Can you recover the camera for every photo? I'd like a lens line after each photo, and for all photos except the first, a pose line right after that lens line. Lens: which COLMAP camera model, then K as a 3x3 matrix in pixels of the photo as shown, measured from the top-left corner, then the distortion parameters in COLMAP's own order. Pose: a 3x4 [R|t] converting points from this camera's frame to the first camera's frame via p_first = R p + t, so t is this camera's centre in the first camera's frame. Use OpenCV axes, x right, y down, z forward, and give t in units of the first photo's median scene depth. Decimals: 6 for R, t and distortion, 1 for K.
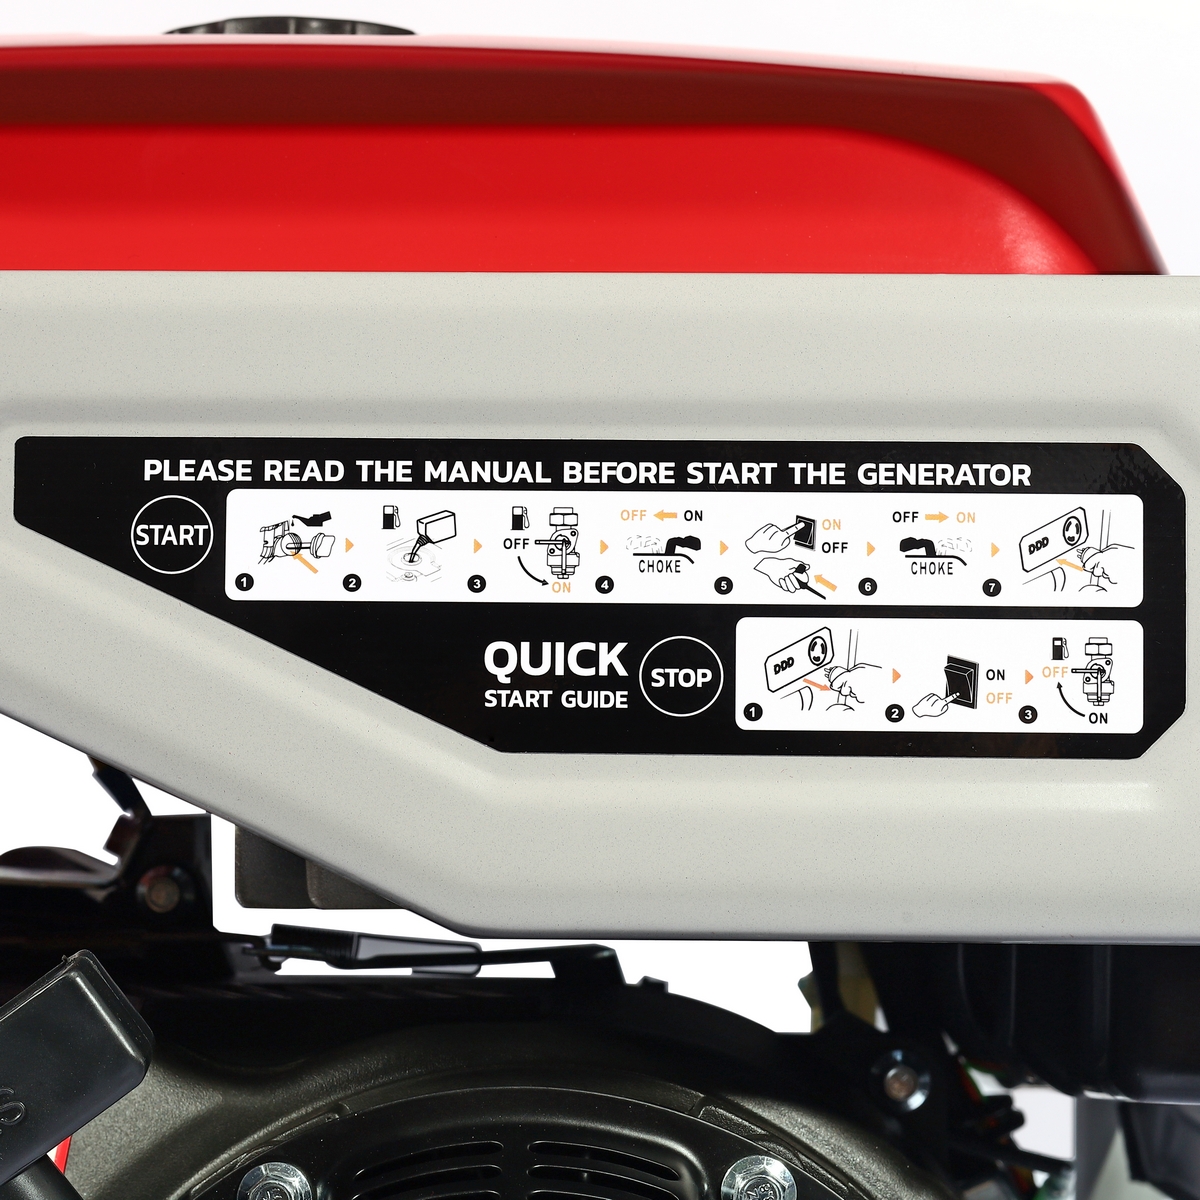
lens RADIAL K [[3170.8, 0, 594.3], [0, 3170.8, 597.8], [0, 0, 1]] dist [0.015172, 0.000000]
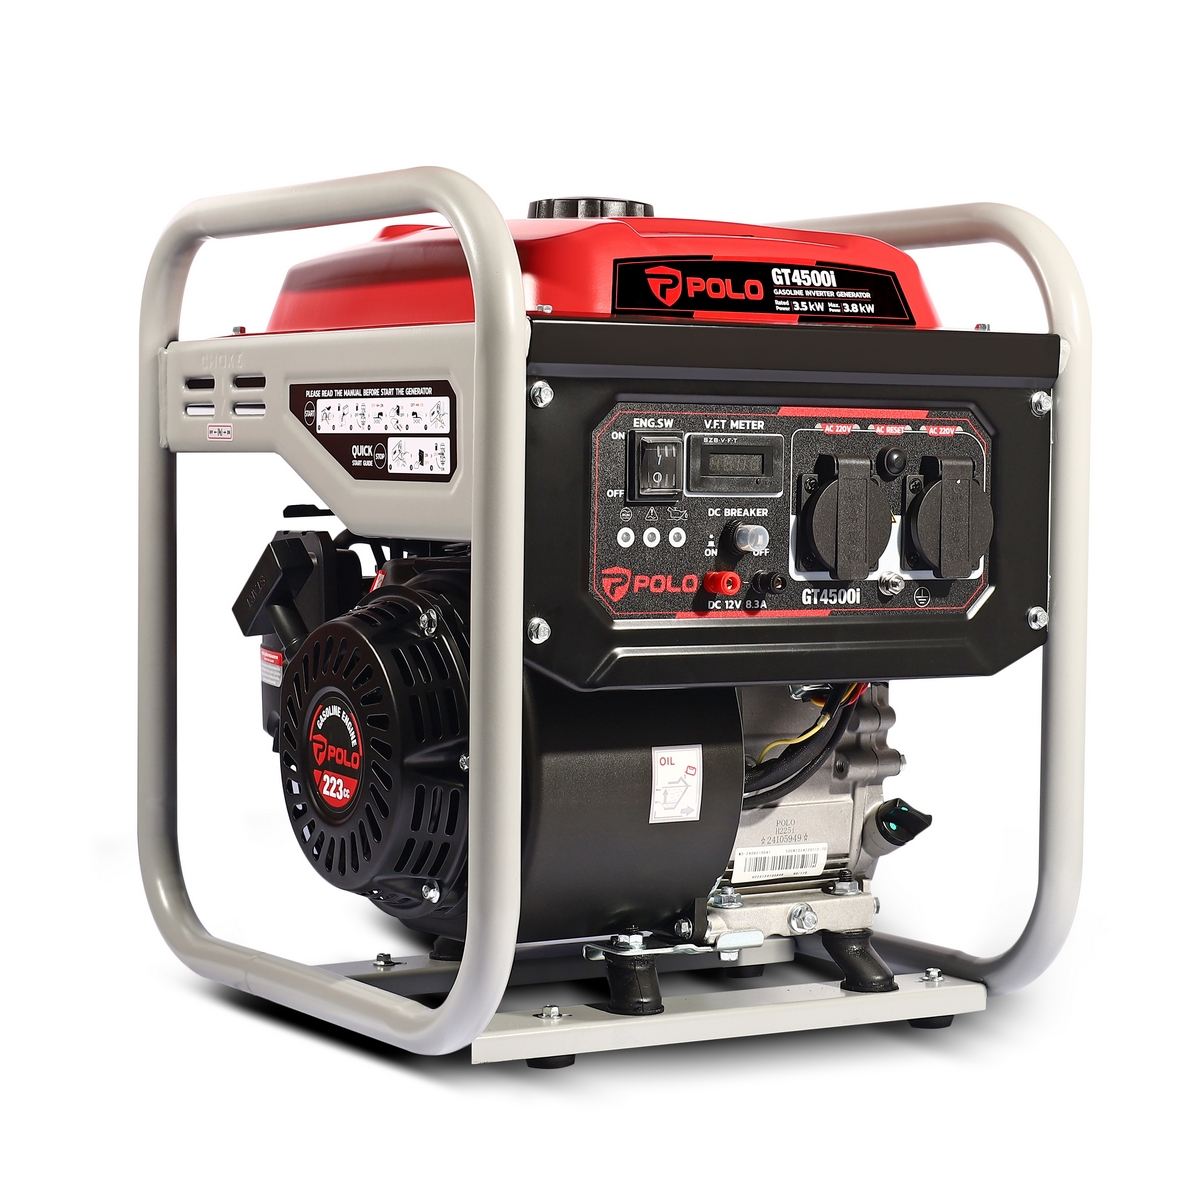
lens RADIAL K [[3170.8, 0, 601.4], [0, 3170.8, 601.6], [0, 0, 1]] dist [0.015172, 0.000000]
pose [[0.545282, 0.035597, -0.837496, 2.833218], [0.049662, 0.995971, 0.074667, -0.056668], [0.836780, -0.082307, 0.541318, -0.559043]]
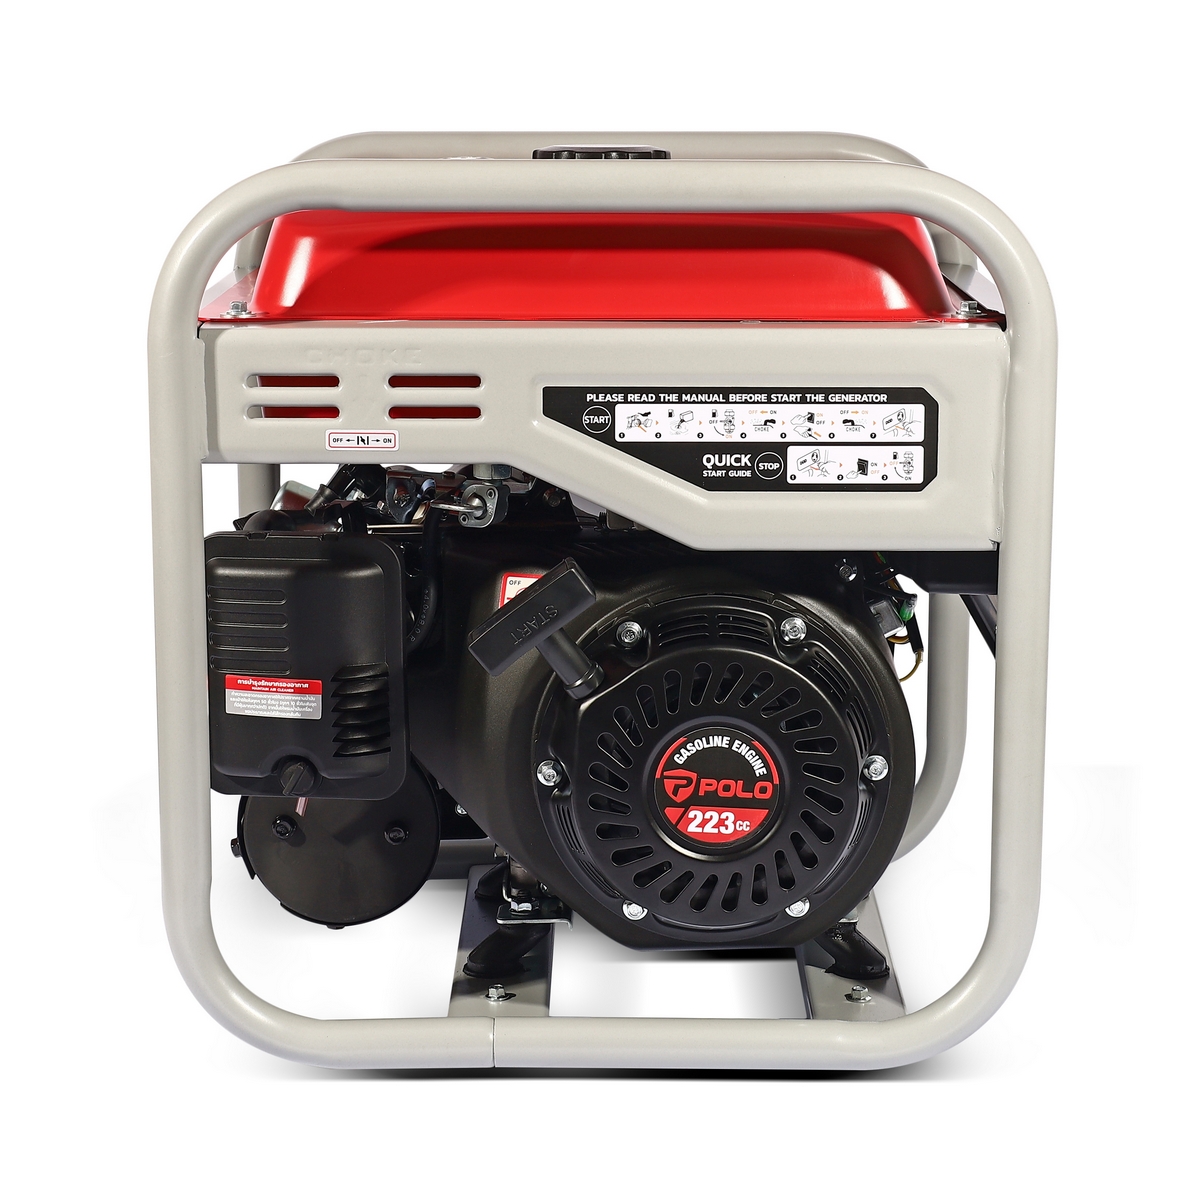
lens RADIAL K [[3170.8, 0, 601.4], [0, 3170.8, 598.9], [0, 0, 1]] dist [0.015172, 0.000000]
pose [[0.999835, -0.012885, 0.012789, -0.169993], [0.009344, 0.969225, 0.246001, -0.588841], [-0.015565, -0.245841, 0.969185, -1.919668]]
